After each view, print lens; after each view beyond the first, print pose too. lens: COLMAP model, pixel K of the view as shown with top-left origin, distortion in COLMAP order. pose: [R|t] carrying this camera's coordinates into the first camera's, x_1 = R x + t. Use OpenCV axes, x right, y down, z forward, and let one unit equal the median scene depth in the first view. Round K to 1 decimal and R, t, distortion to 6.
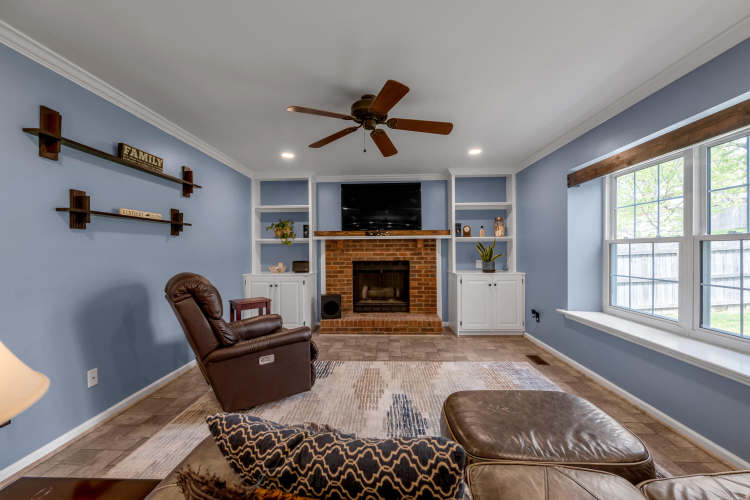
lens RADIAL K [[298.7, 0, 372.6], [0, 298.7, 254.3], [0, 0, 1]] dist [0.000750, 0.000223]
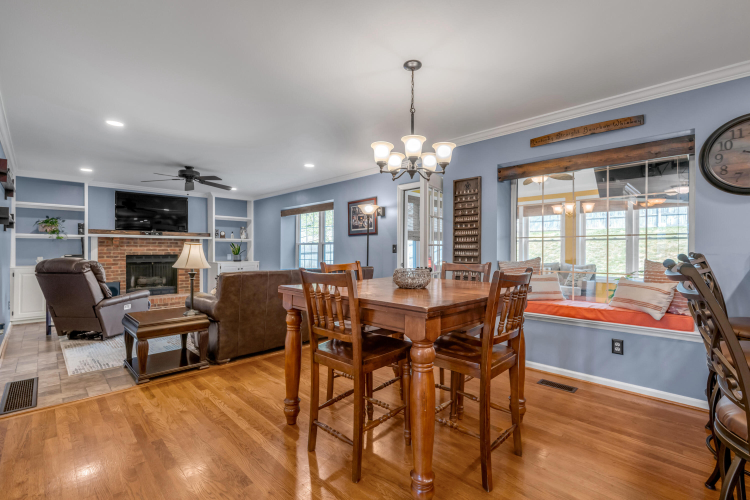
lens RADIAL K [[329.8, 0, 374.0], [0, 329.8, 251.5], [0, 0, 1]] dist [-0.001416, -0.000082]
pose [[0.672517, 0.005277, 0.740063, -0.396785], [0.000510, 0.999971, -0.007594, 0.019599], [-0.740082, 0.005485, 0.672495, -0.677413]]
